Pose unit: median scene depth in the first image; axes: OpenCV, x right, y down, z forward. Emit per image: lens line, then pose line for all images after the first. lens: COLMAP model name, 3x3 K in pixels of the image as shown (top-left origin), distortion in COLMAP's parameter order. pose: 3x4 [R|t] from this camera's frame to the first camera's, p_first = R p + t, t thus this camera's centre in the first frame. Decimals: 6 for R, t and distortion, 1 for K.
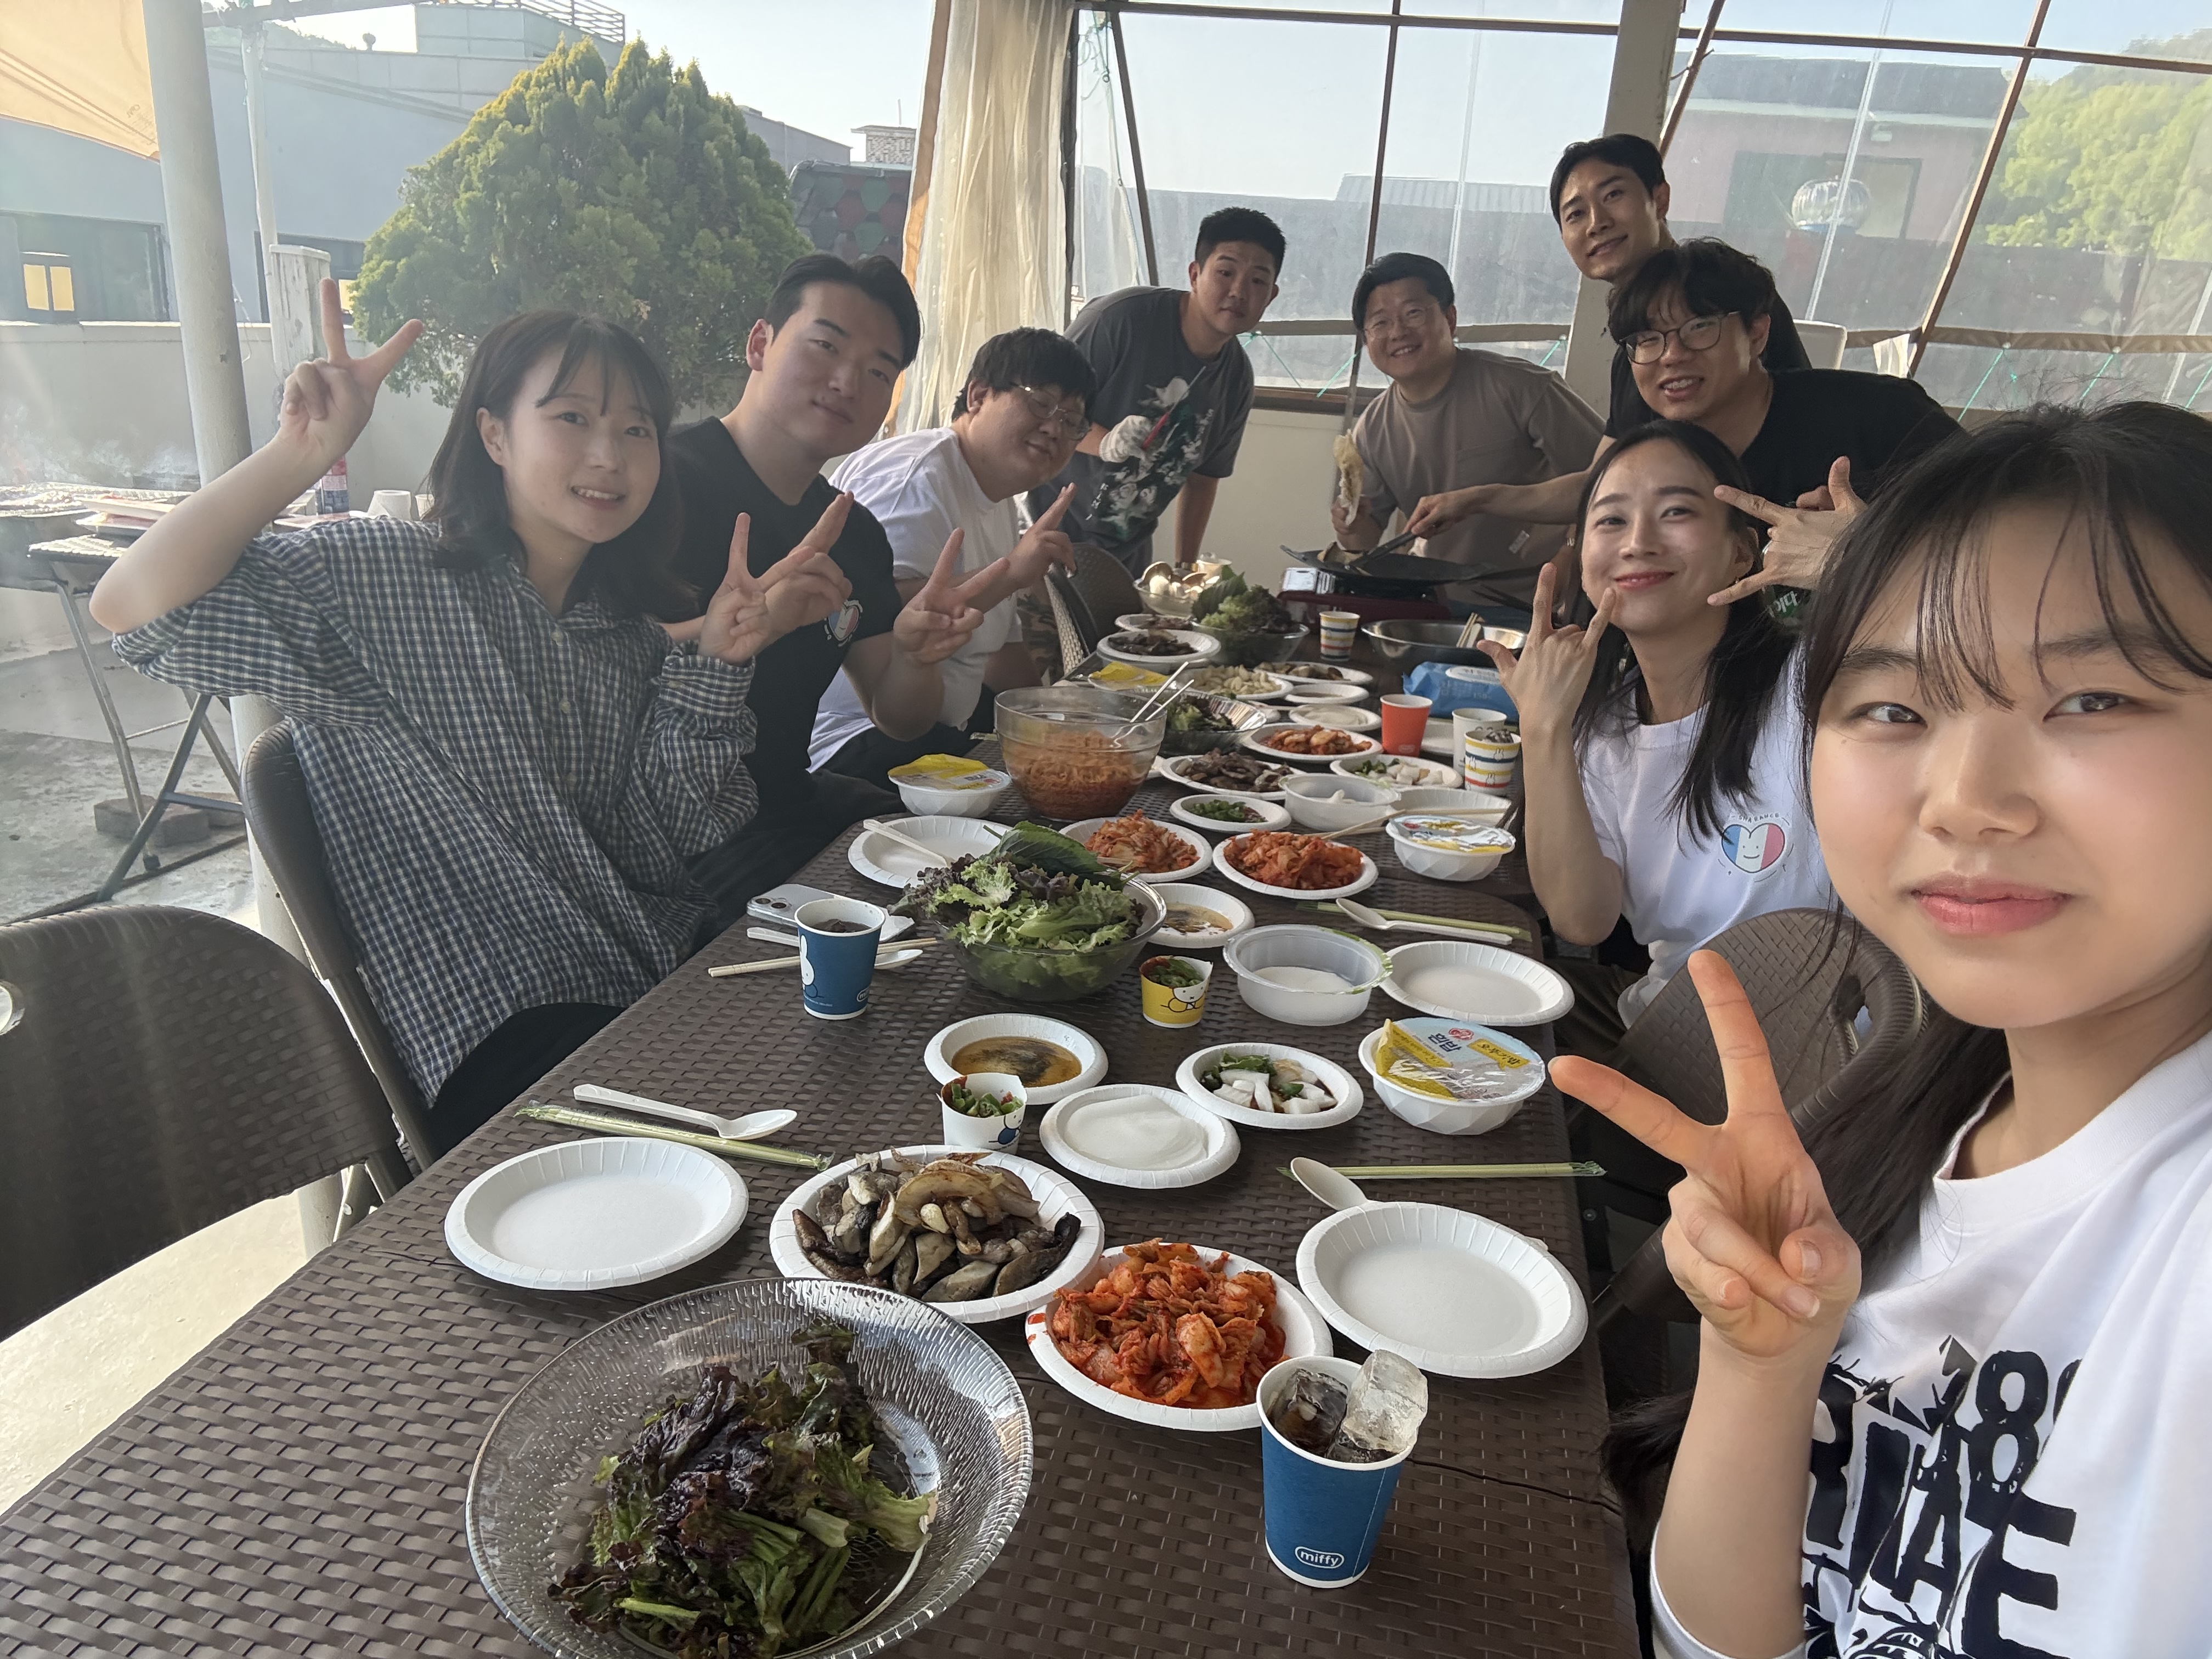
lens RADIAL K [[1478.4, 0, 1101.2], [0, 1478.4, 835.4], [0, 0, 1]] dist [0.006789, 0.001039]
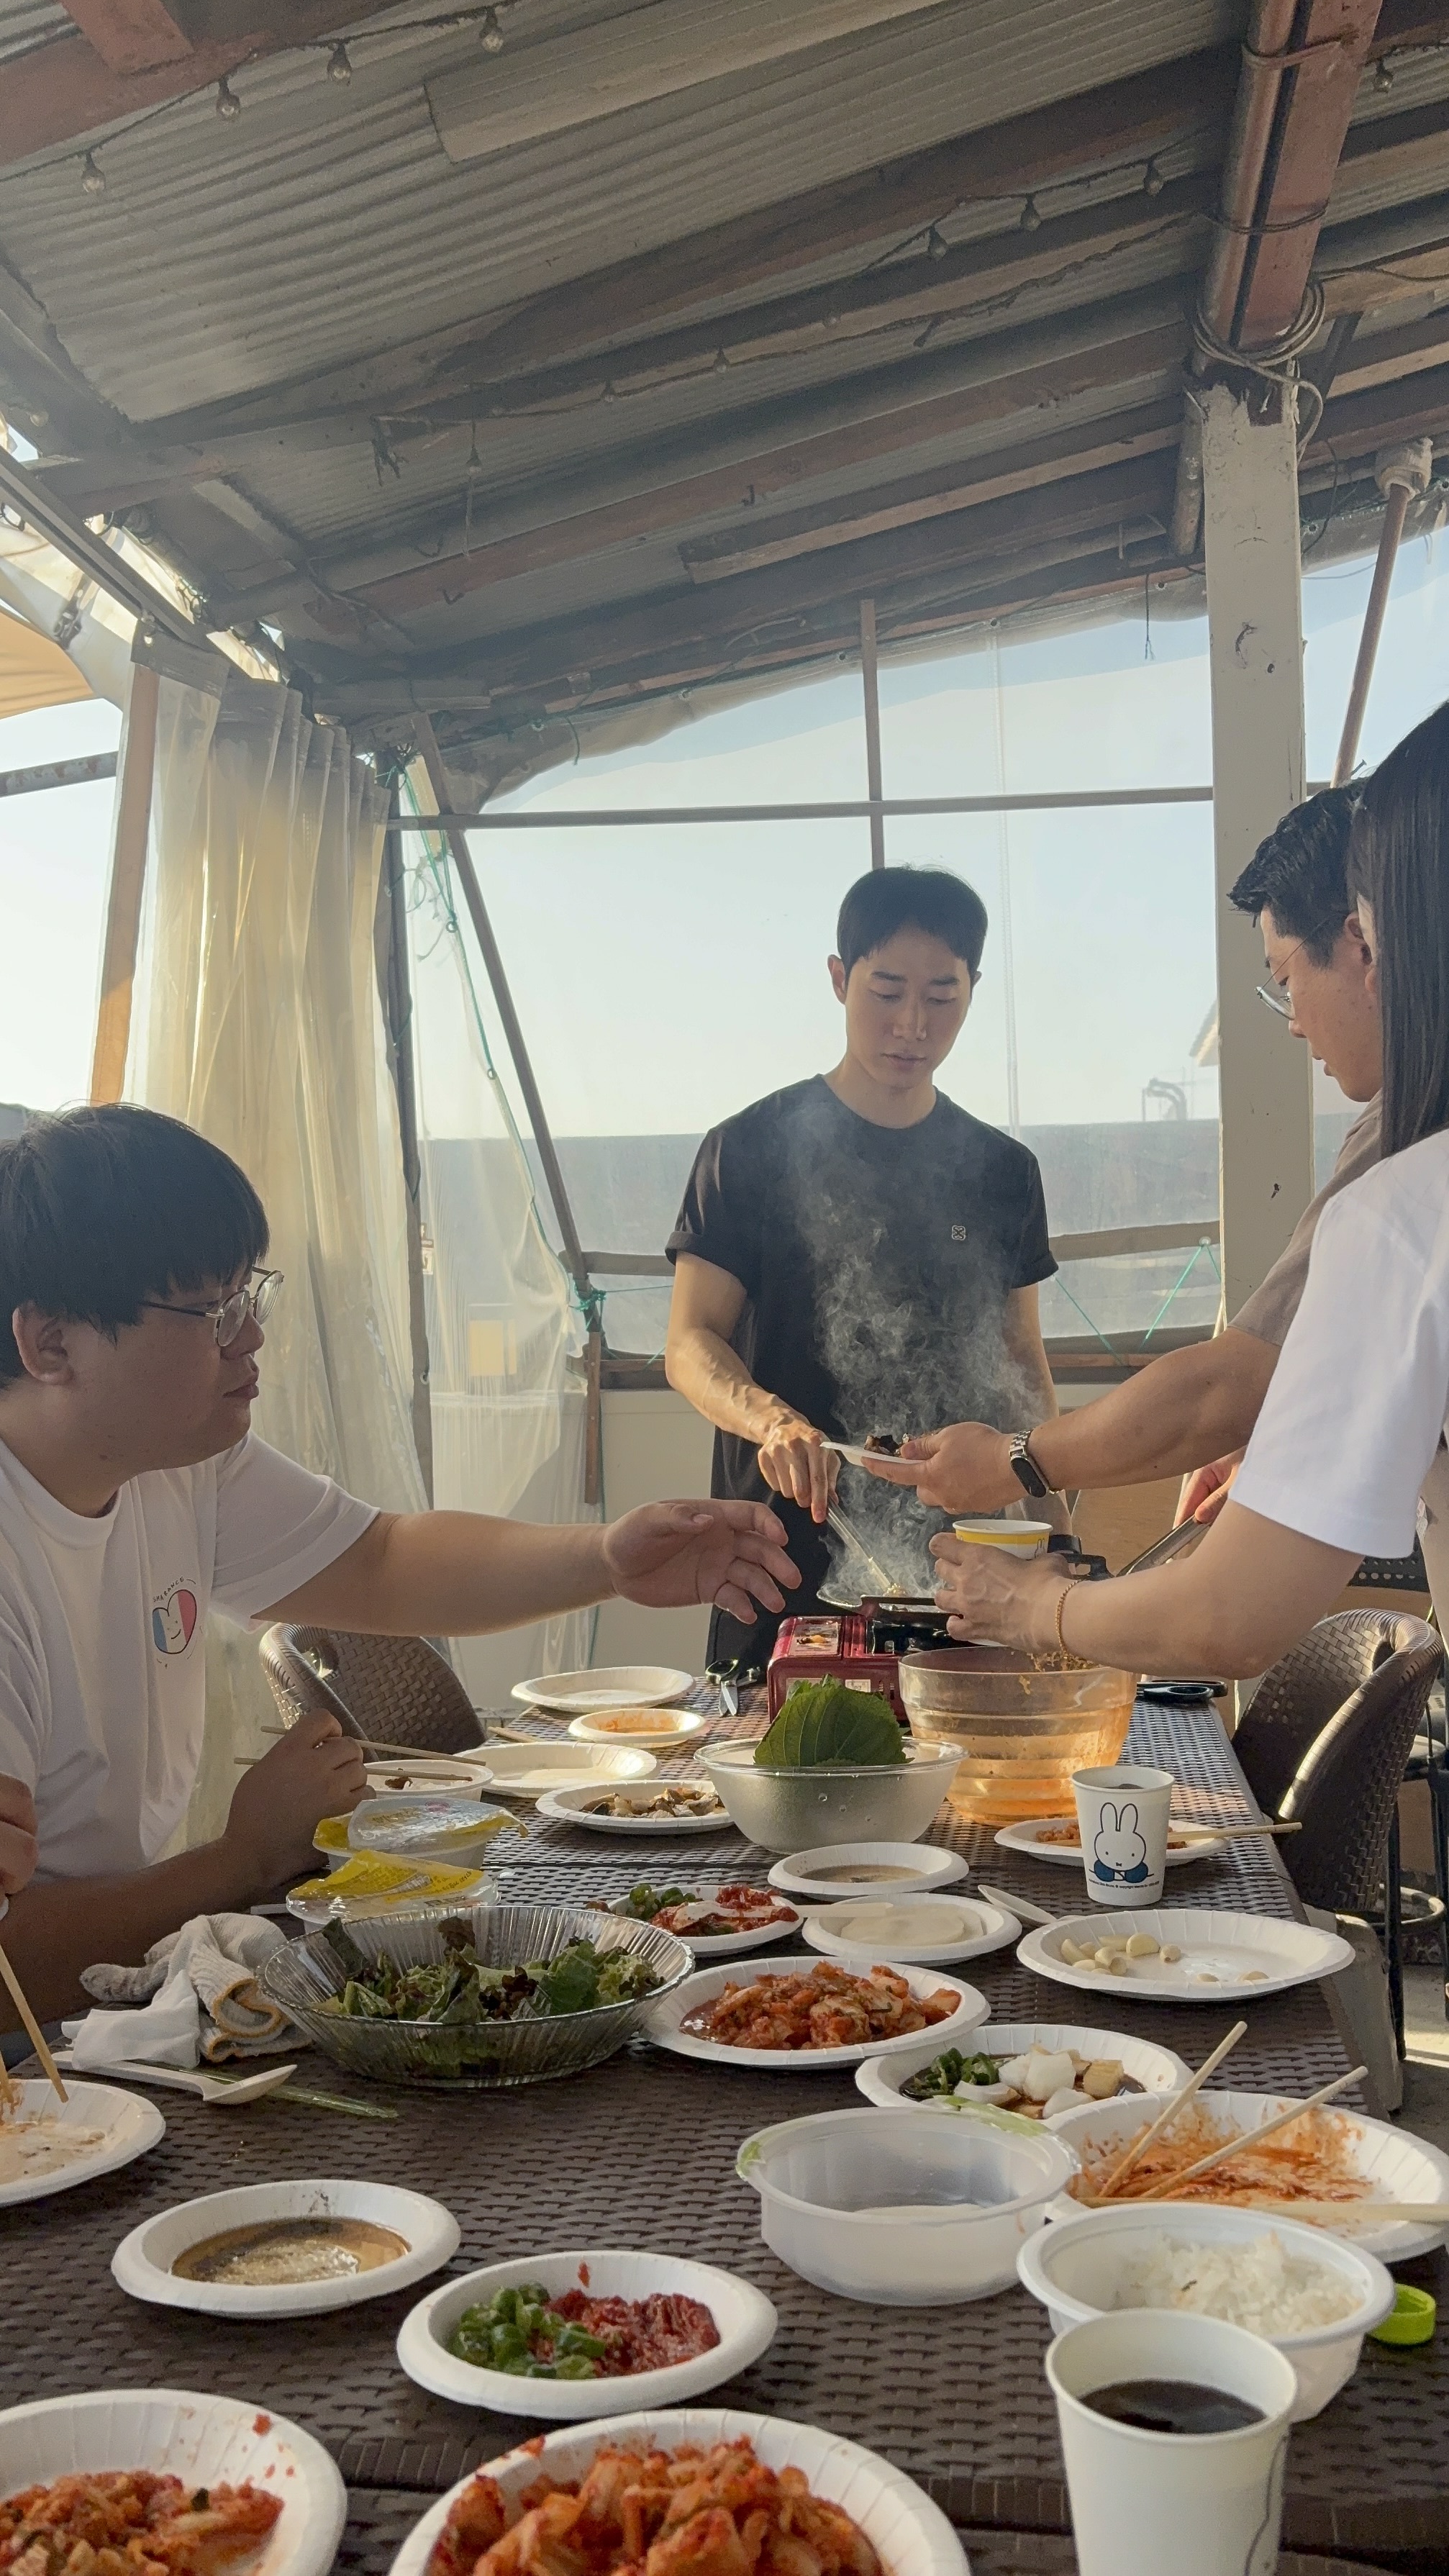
lens RADIAL K [[2323.0, 0, 716.8], [0, 2323.0, 1287.1], [0, 0, 1]] dist [0.011695, 0.001496]
pose [[0.993983, -0.067607, 0.086184, 0.027970], [0.092857, 0.937425, -0.335578, -0.014164], [-0.058104, 0.341561, 0.938062, 0.124685]]
